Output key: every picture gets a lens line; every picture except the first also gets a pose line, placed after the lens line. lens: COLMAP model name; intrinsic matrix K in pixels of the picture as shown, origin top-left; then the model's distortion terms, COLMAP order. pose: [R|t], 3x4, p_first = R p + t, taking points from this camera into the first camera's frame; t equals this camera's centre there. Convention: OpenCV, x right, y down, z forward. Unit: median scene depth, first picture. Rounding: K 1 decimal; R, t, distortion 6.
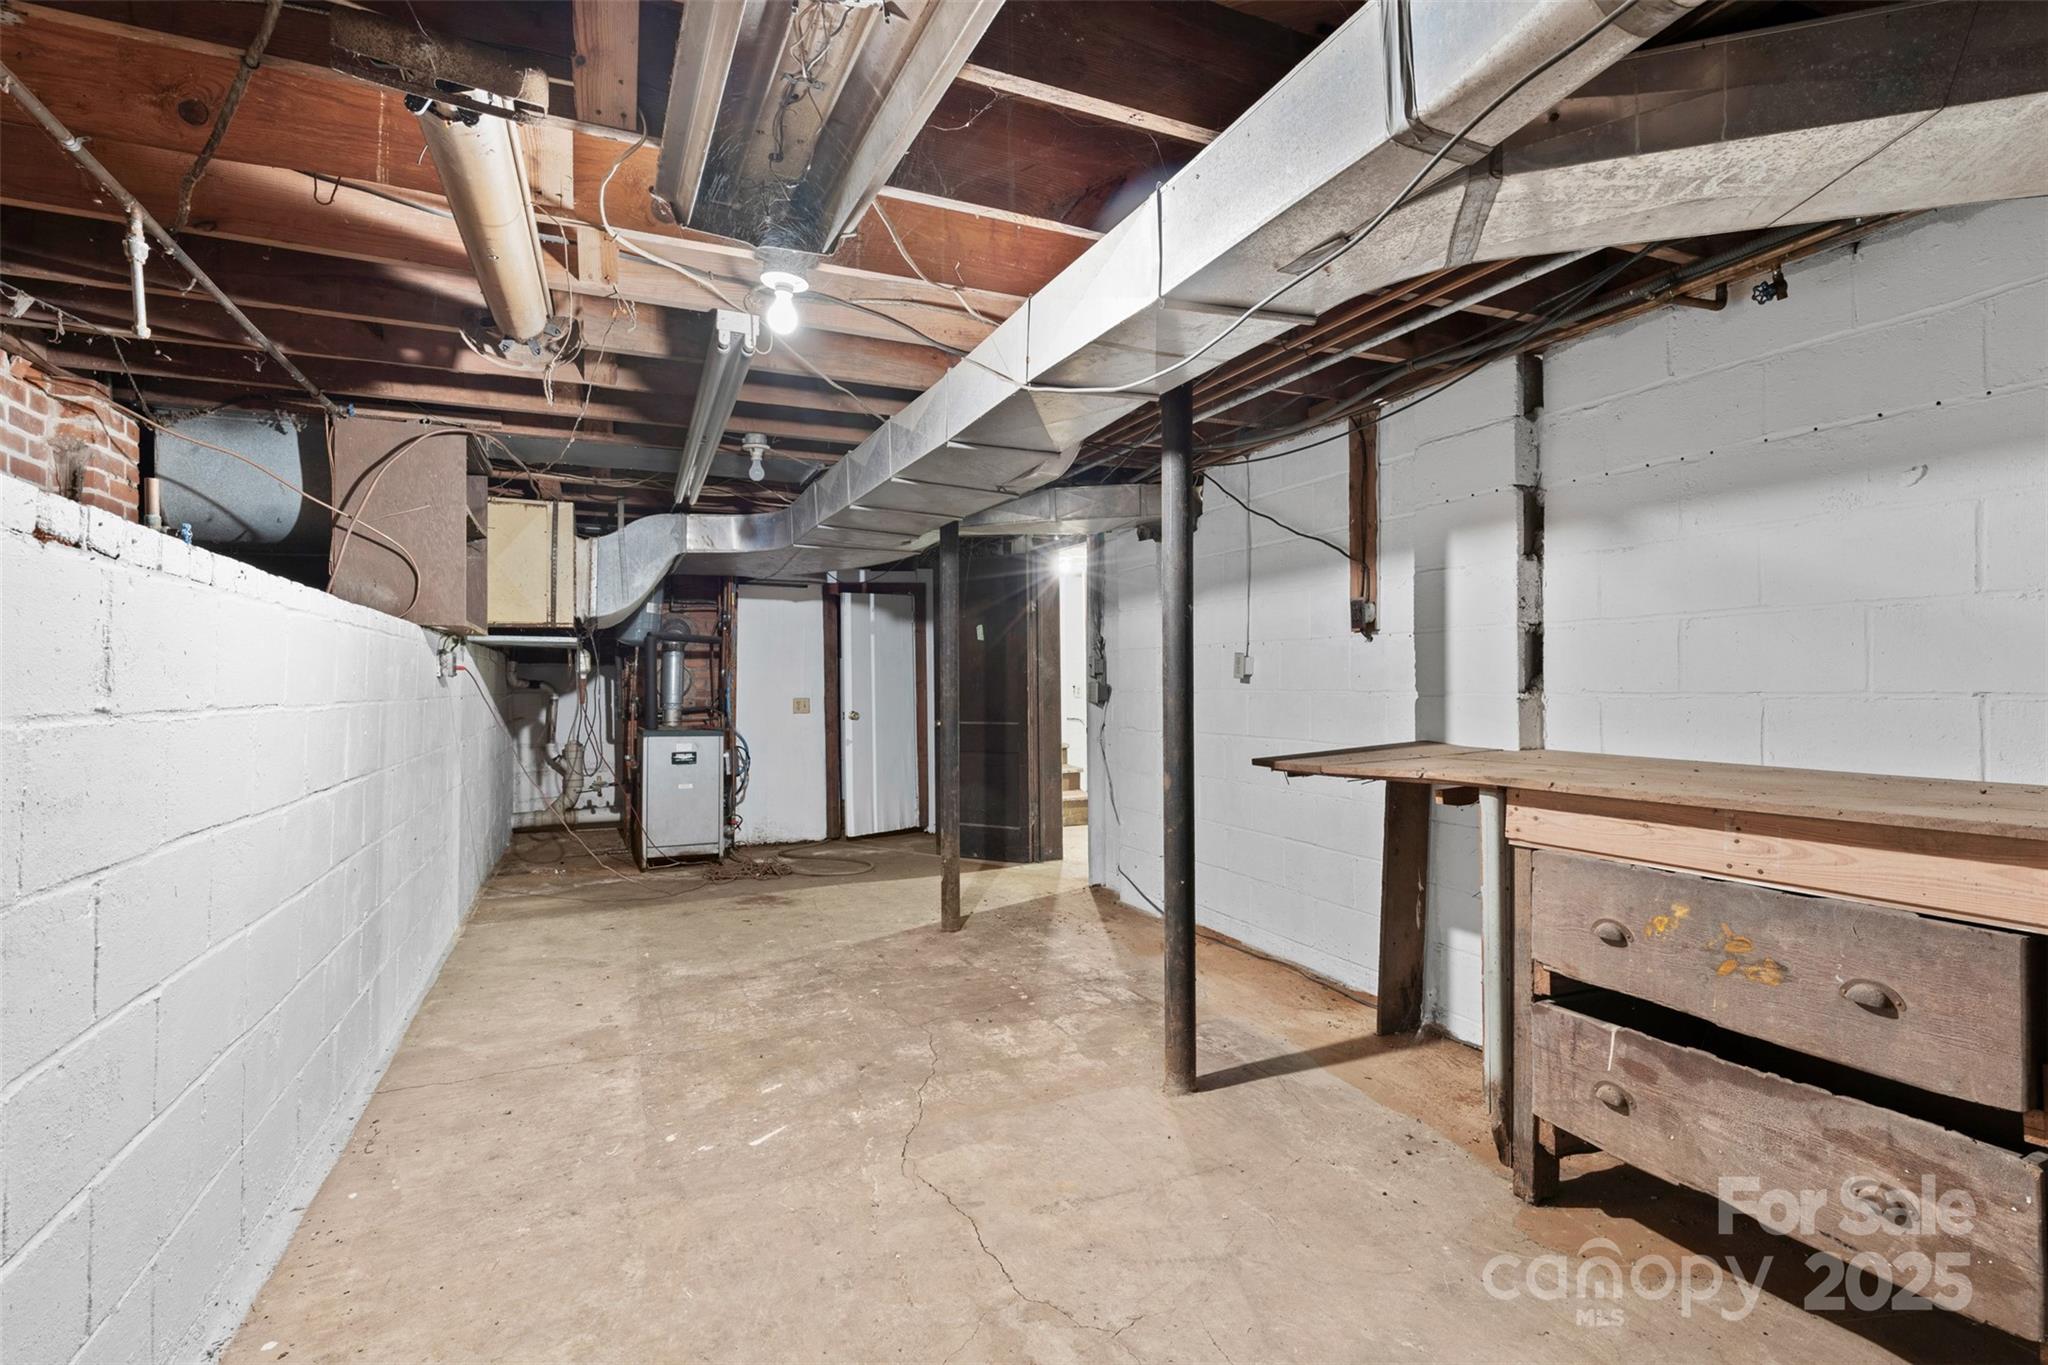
lens RADIAL K [[951.7, 0, 1025.7], [0, 951.7, 677.0], [0, 0, 1]] dist [0.003564, -0.000170]
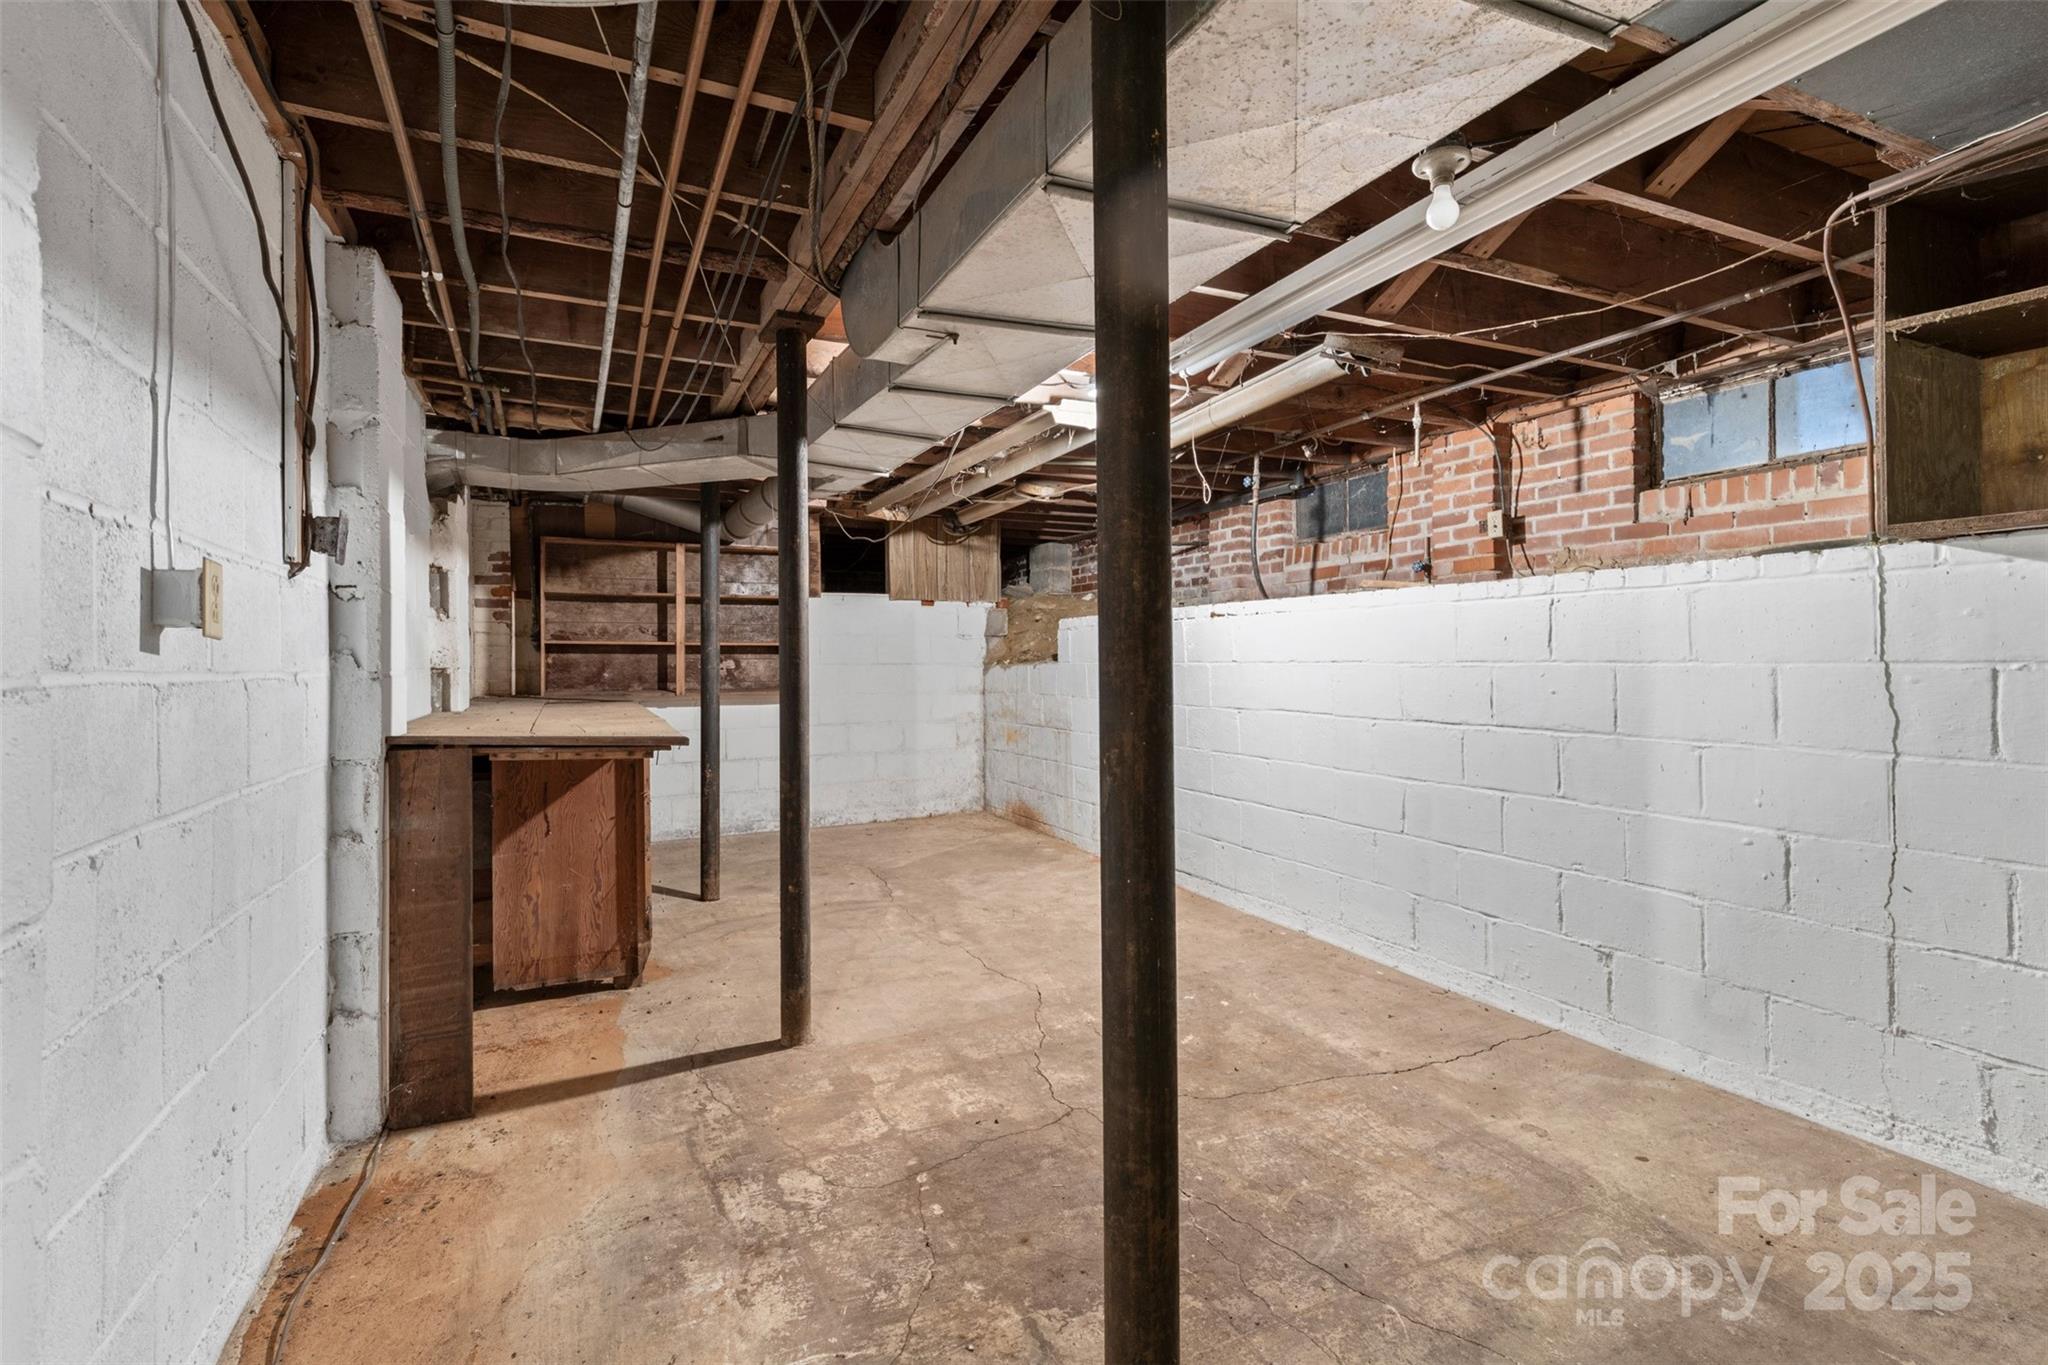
lens RADIAL K [[951.7, 0, 1018.9], [0, 951.7, 668.4], [0, 0, 1]] dist [0.003564, -0.000170]
pose [[-0.999837, 0.014285, -0.011017, -0.067869], [0.014275, 0.999898, 0.001044, 0.020952], [0.011031, 0.000887, -0.999939, 1.801467]]
